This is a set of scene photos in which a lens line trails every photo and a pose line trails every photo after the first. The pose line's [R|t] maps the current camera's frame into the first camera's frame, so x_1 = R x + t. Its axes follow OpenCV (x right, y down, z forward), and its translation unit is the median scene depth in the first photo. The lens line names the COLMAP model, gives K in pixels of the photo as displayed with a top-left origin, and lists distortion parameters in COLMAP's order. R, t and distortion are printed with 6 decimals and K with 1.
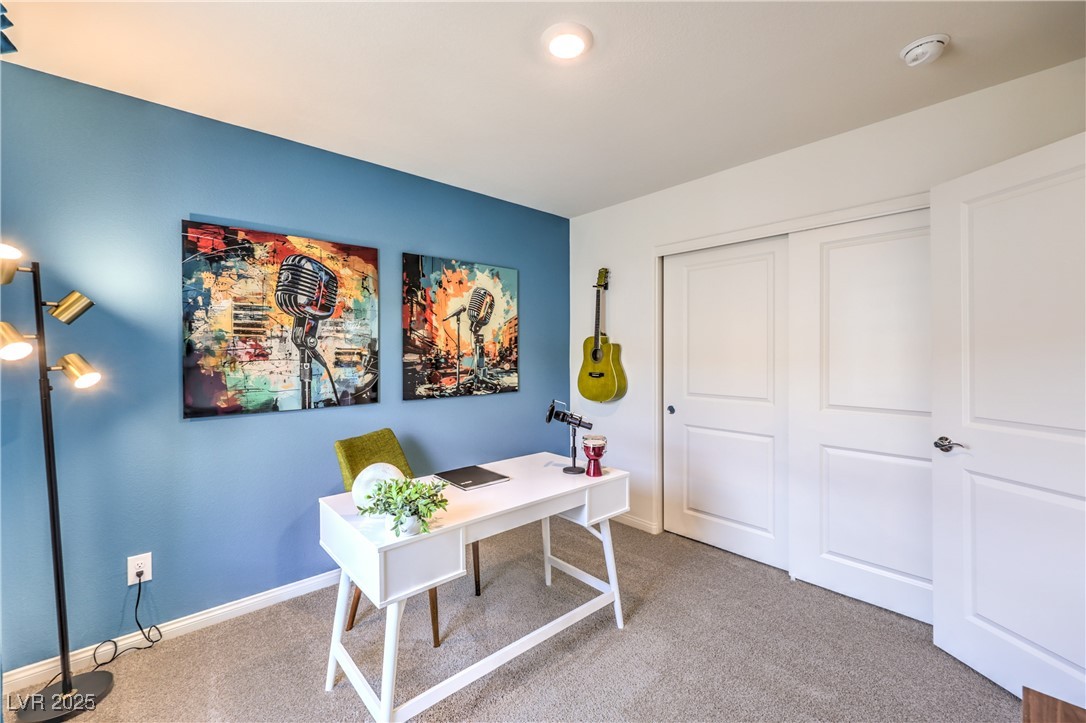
lens RADIAL K [[442.7, 0, 535.8], [0, 442.7, 353.1], [0, 0, 1]] dist [0.002613, -0.000560]
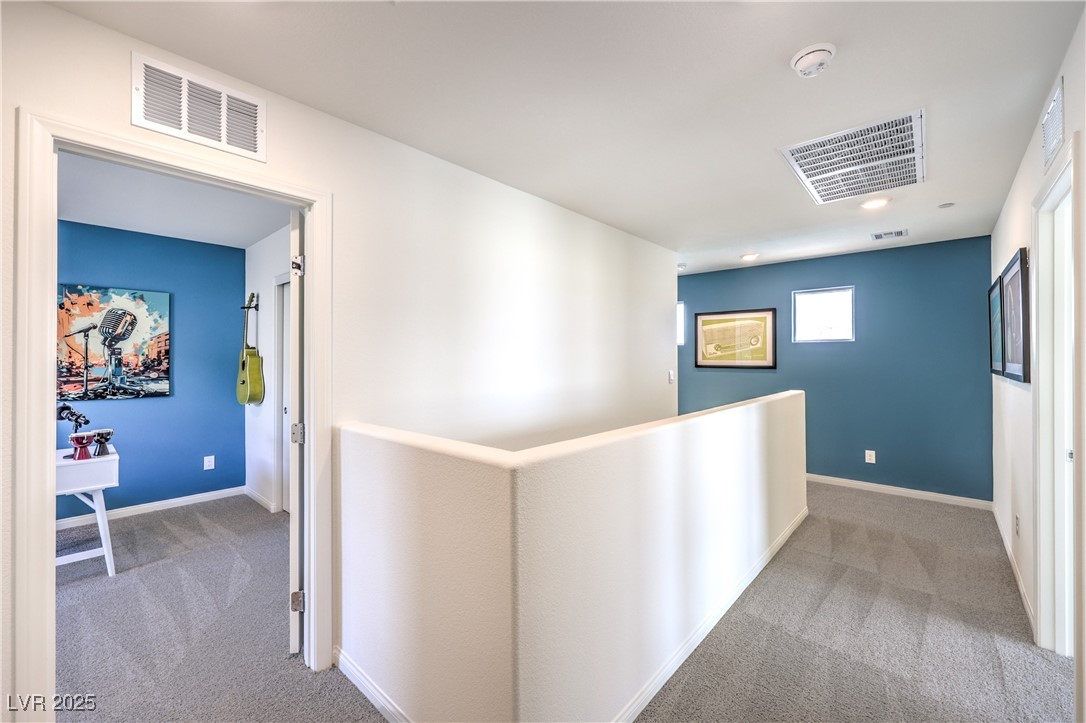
lens RADIAL K [[442.7, 0, 538.3], [0, 442.7, 354.1], [0, 0, 1]] dist [0.002613, -0.000560]
pose [[0.994369, 0.003414, 0.105914, 0.930959], [-0.002092, 0.999919, -0.012583, -0.014019], [-0.105949, 0.012291, 0.994296, -0.317359]]
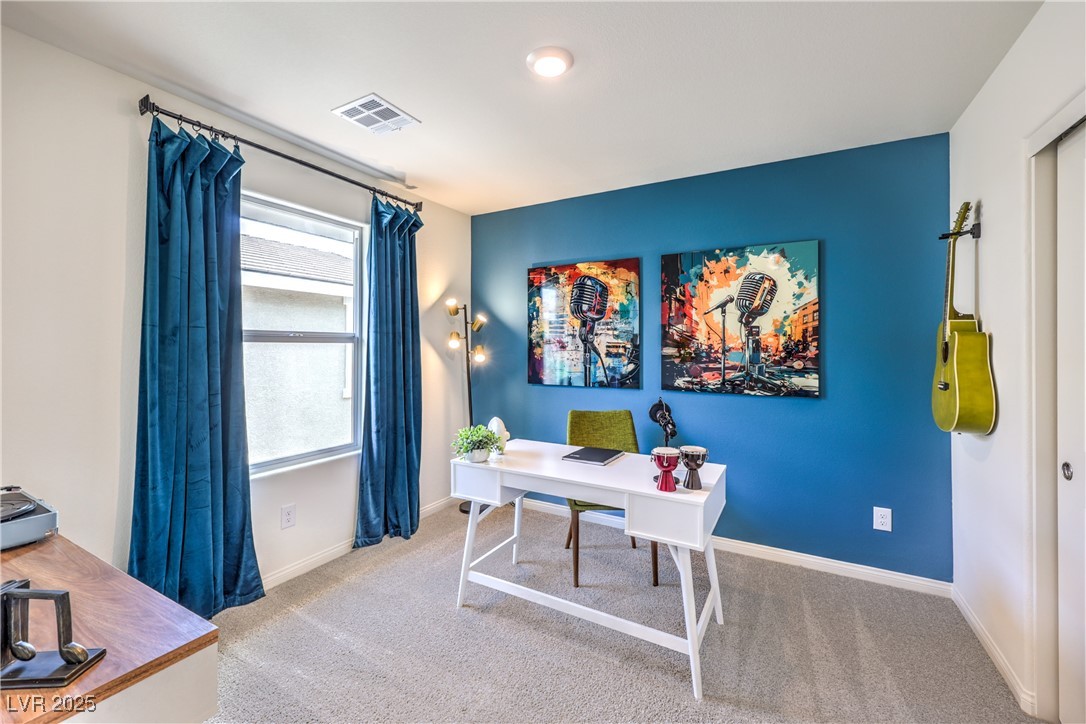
lens RADIAL K [[442.7, 0, 547.0], [0, 442.7, 344.3], [0, 0, 1]] dist [0.002613, -0.000560]
pose [[0.336370, -0.001176, -0.941729, 0.601214], [-0.009055, 0.999949, -0.004483, 0.001555], [0.941686, 0.010035, 0.336343, 0.344341]]
